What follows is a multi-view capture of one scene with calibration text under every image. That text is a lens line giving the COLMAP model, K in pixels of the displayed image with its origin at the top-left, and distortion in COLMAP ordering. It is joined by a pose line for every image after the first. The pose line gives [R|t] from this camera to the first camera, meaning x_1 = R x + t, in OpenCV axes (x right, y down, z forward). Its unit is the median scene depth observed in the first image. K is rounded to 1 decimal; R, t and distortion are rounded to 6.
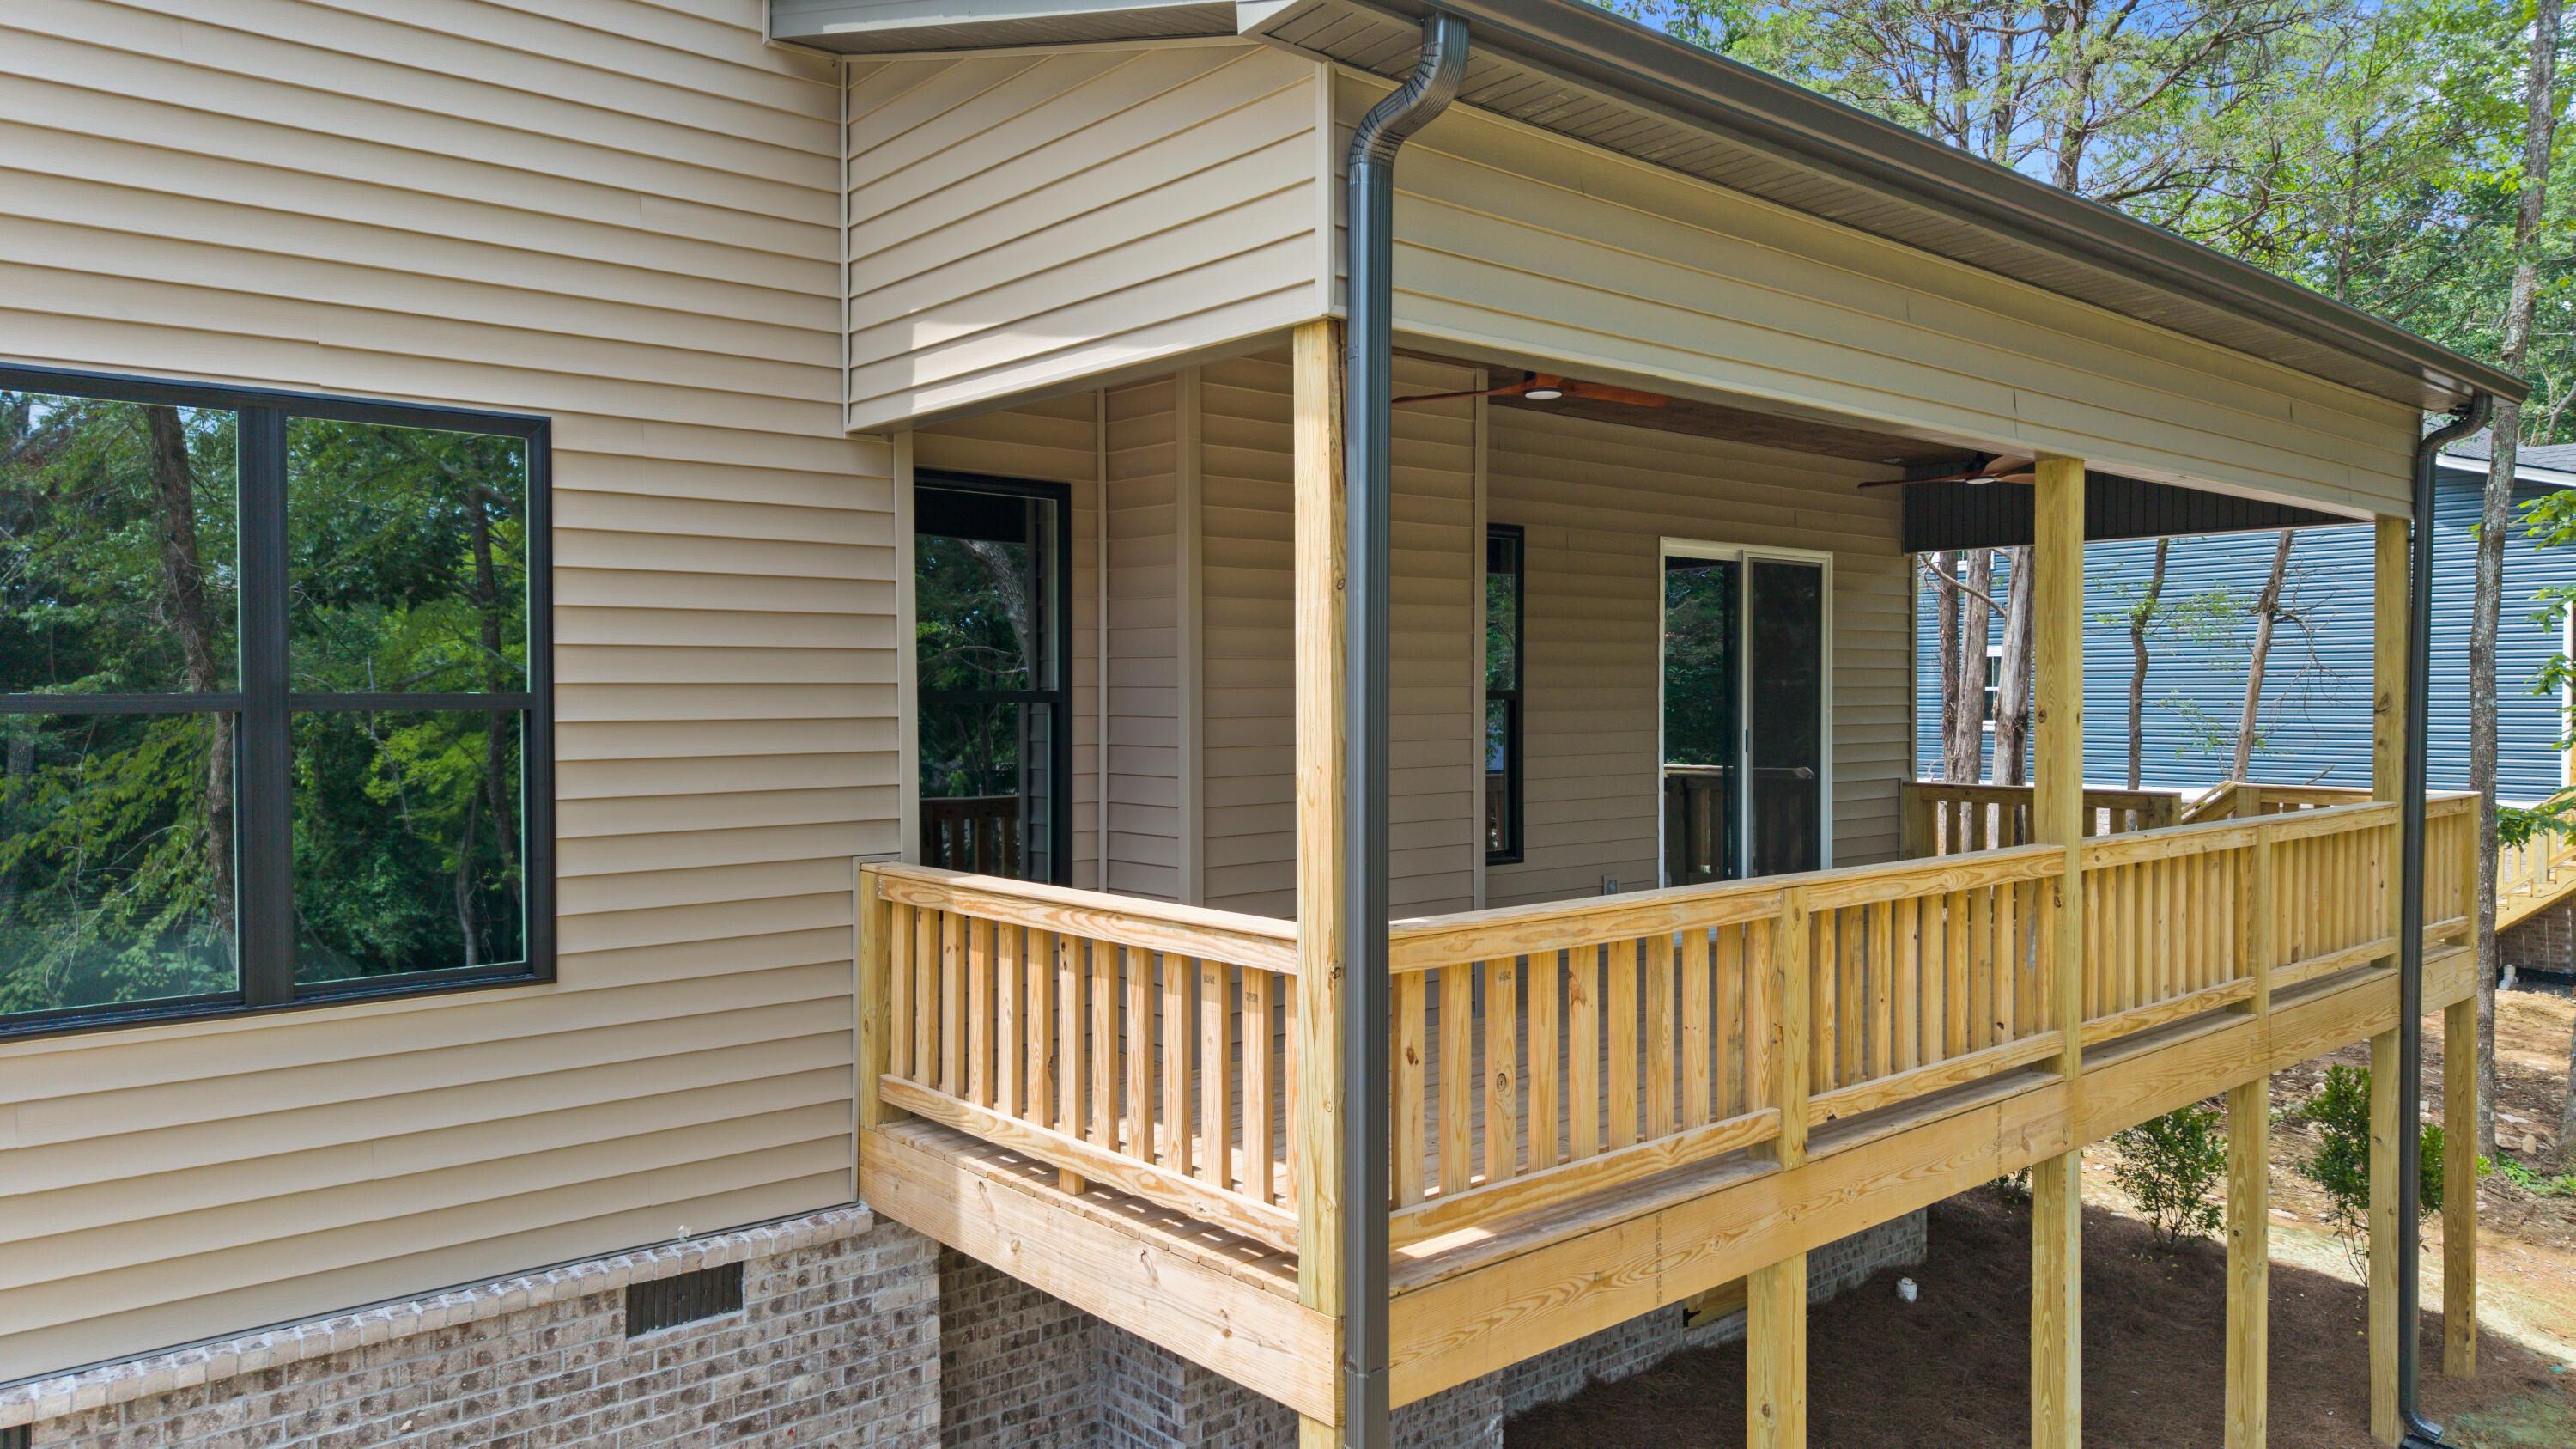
lens RADIAL K [[1731.7, 0, 1288.0], [0, 1731.7, 724.5], [0, 0, 1]] dist [0.046953, 0.000272]
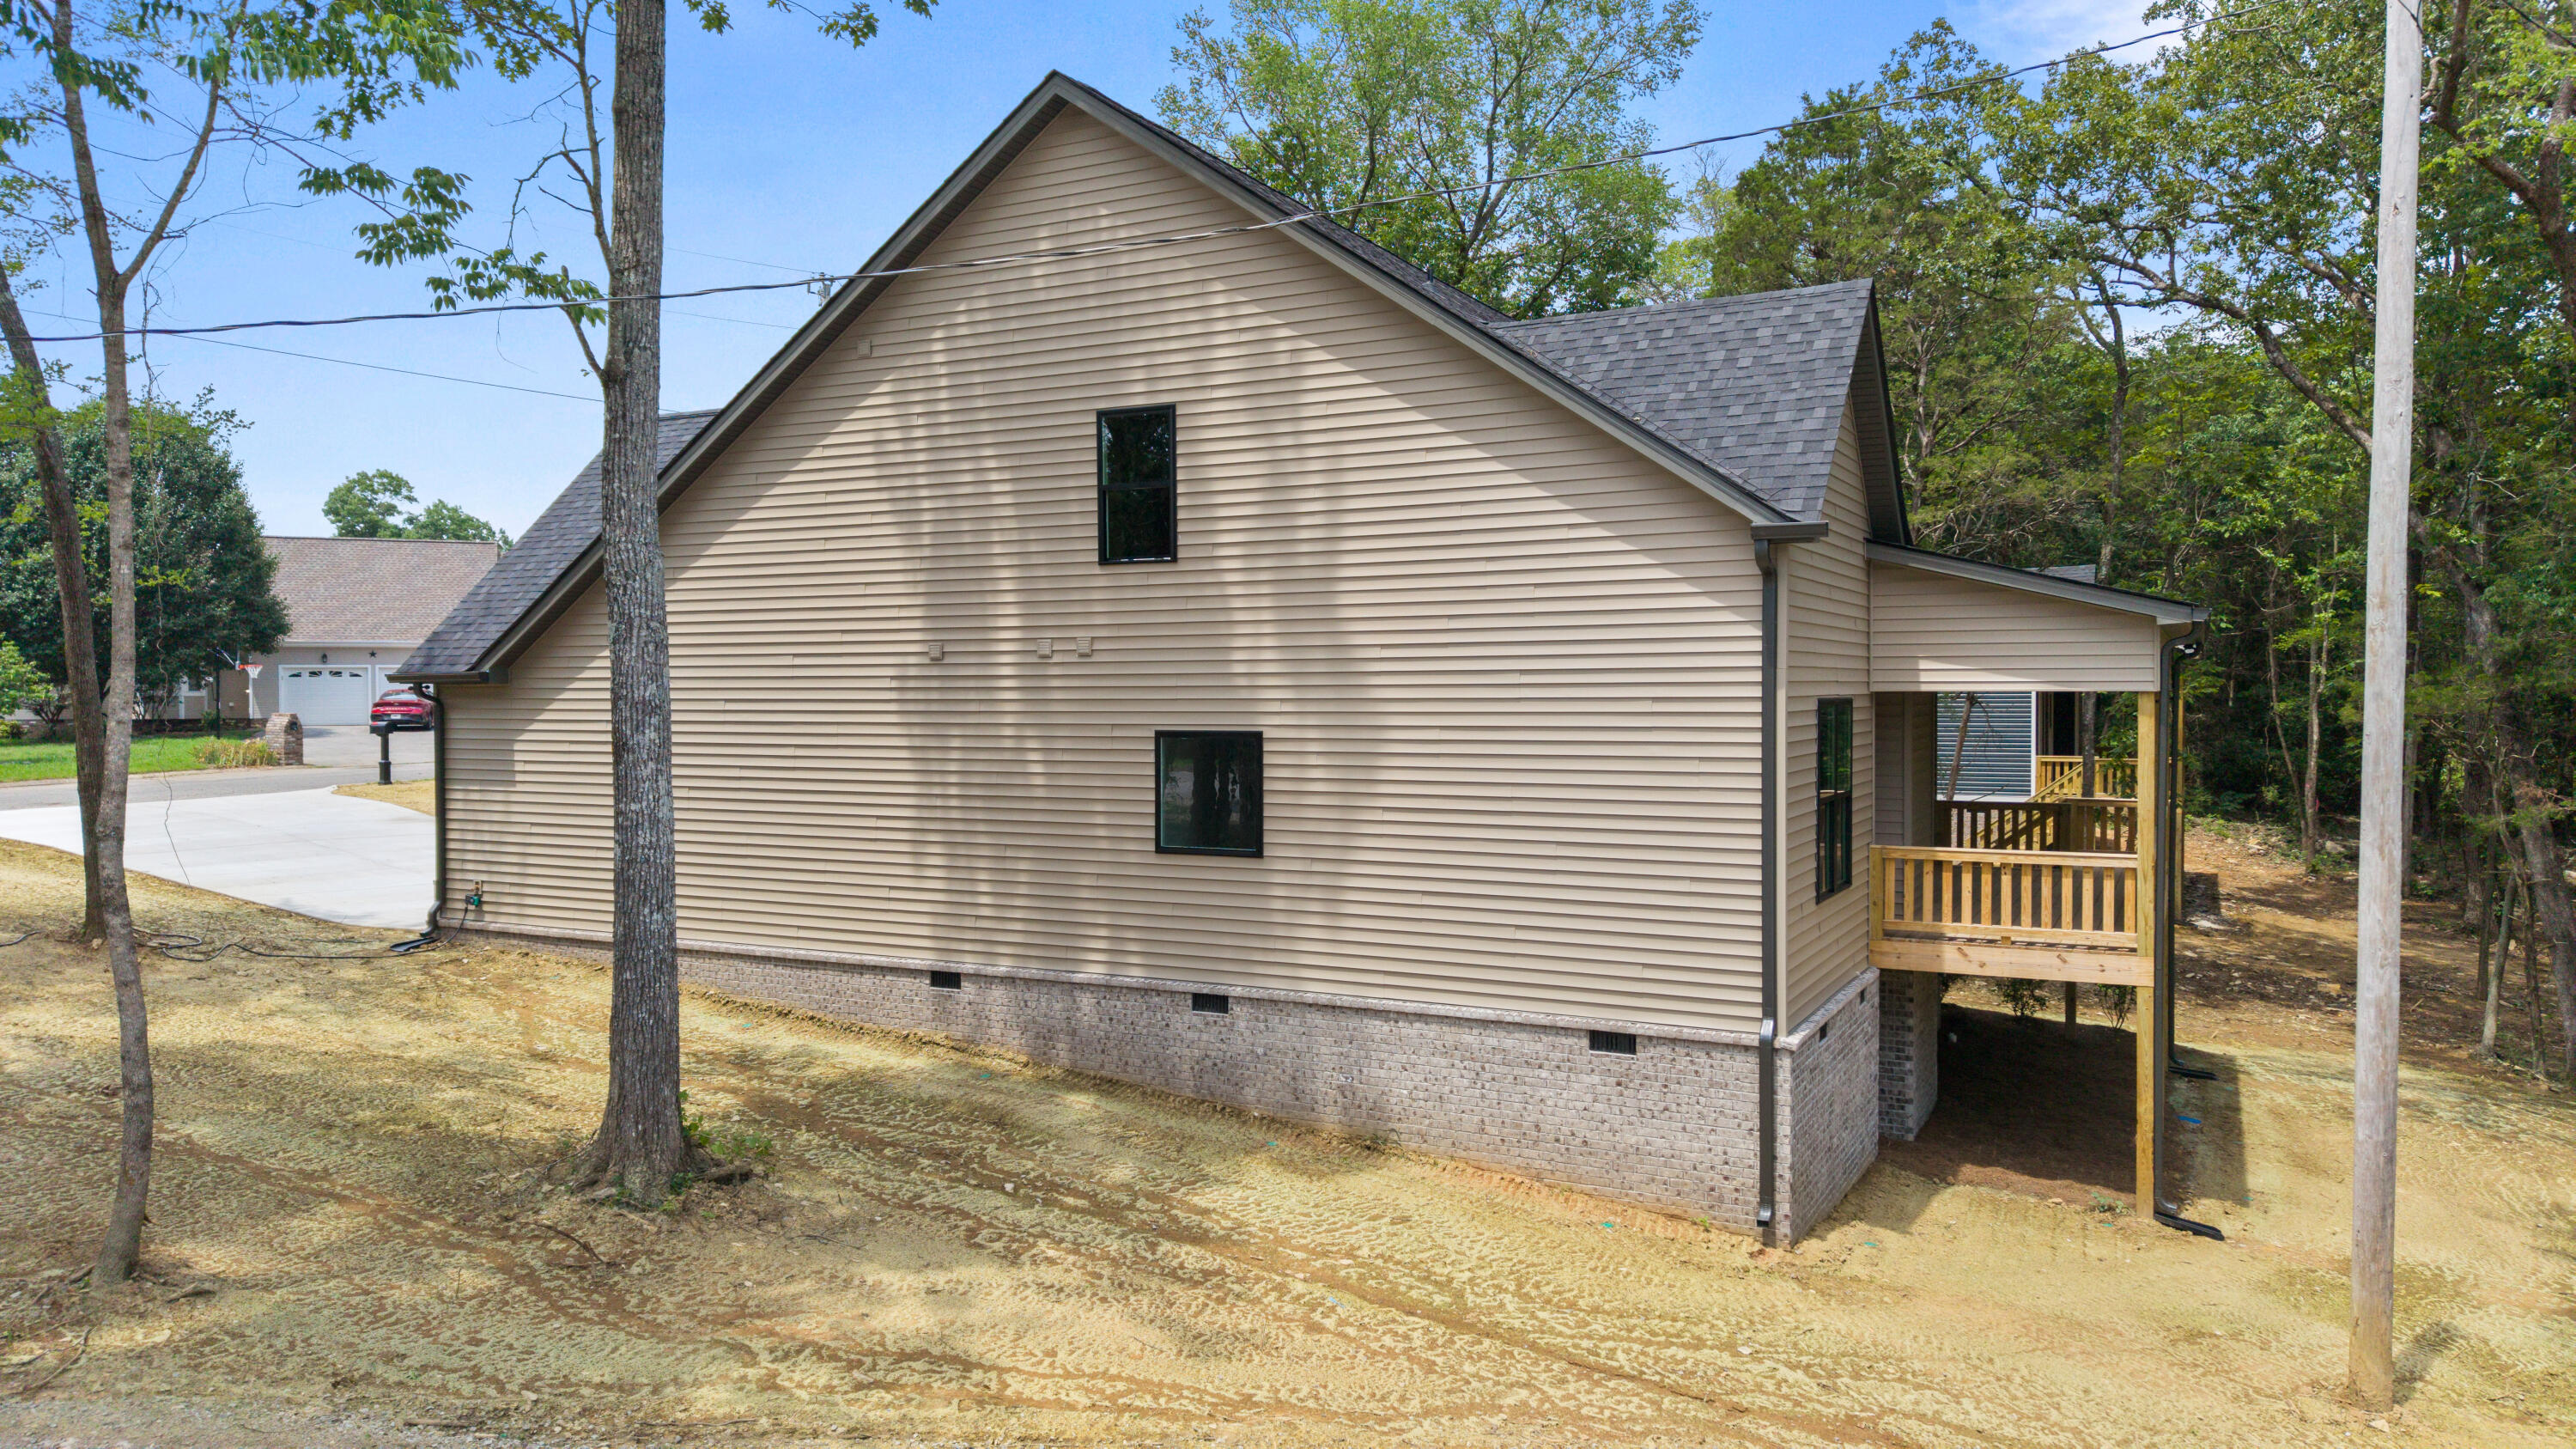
lens RADIAL K [[1746.1, 0, 1286.6], [0, 1746.1, 668.8], [0, 0, 1]] dist [-0.000785, 0.000867]
pose [[0.930788, 0.007212, 0.365489, -2.143477], [0.003131, 0.999611, -0.027699, -0.129508], [-0.365546, 0.026927, 0.930404, -1.267734]]
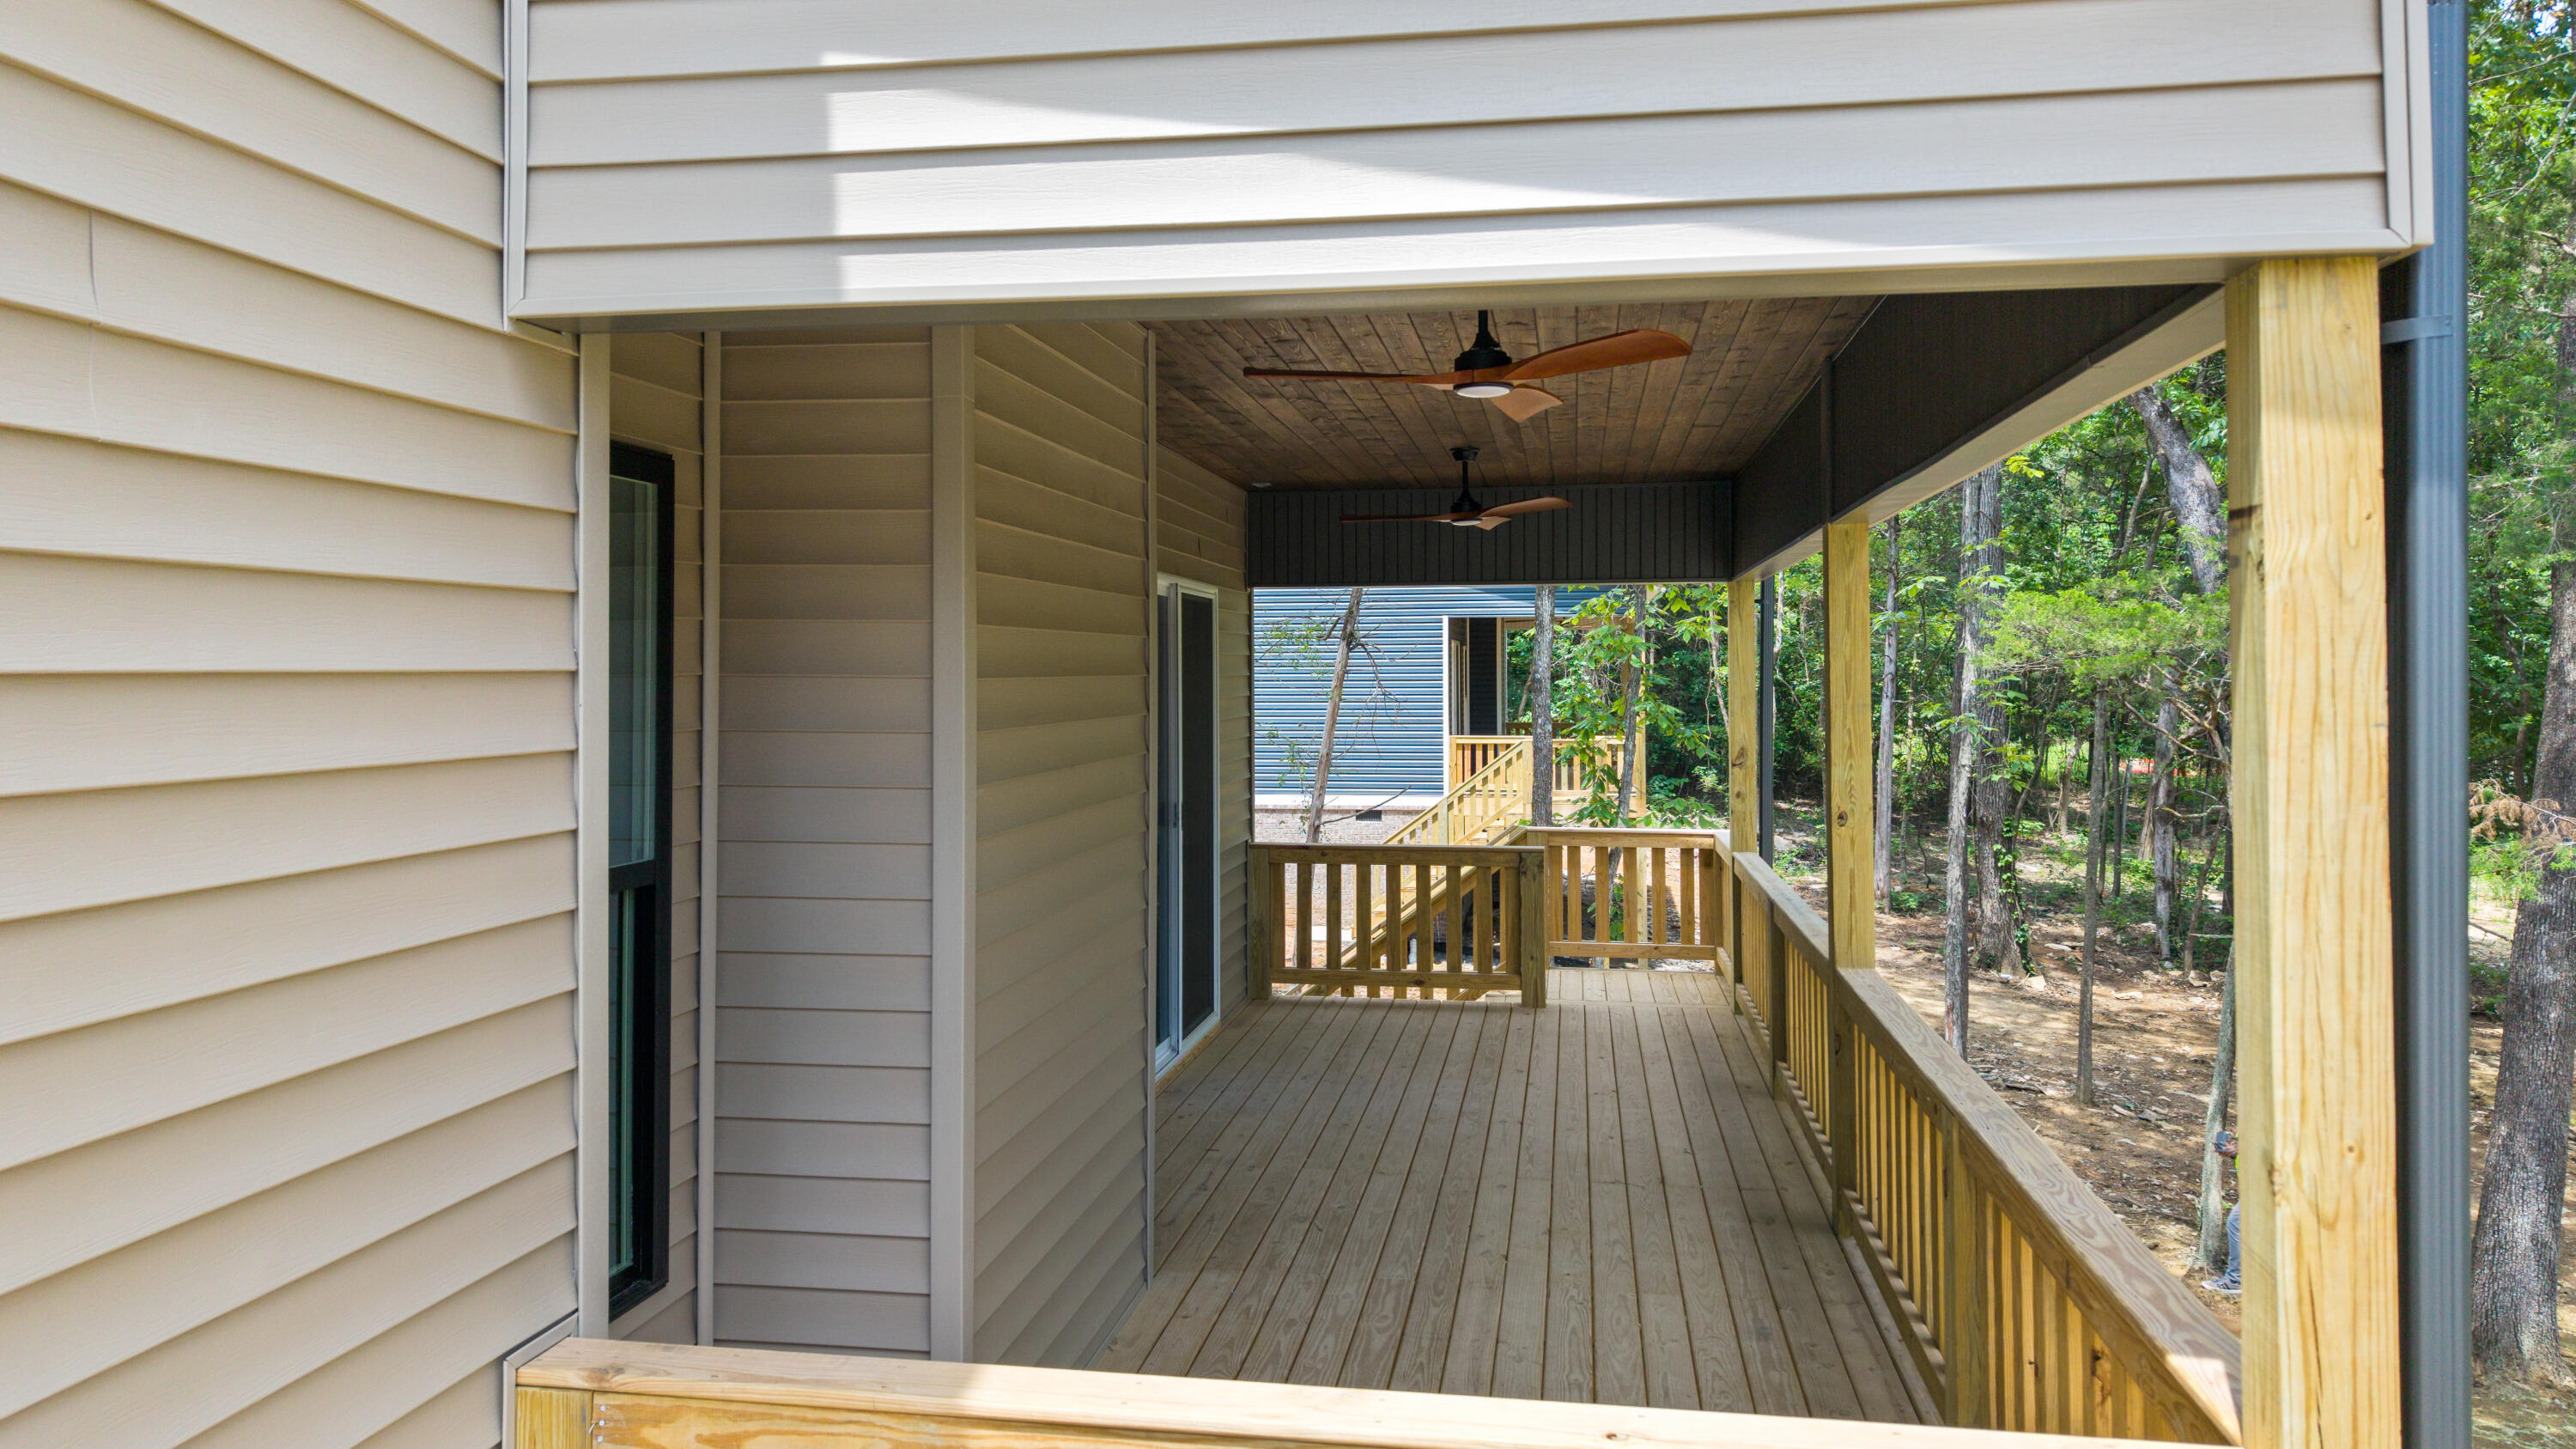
lens RADIAL K [[1746.1, 0, 1286.6], [0, 1746.1, 668.8], [0, 0, 1]] dist [-0.000785, 0.000867]
pose [[0.768245, 0.002598, 0.640151, -0.376224], [0.011518, 0.999774, -0.017879, -0.075647], [-0.640052, 0.021109, 0.768041, 0.566815]]
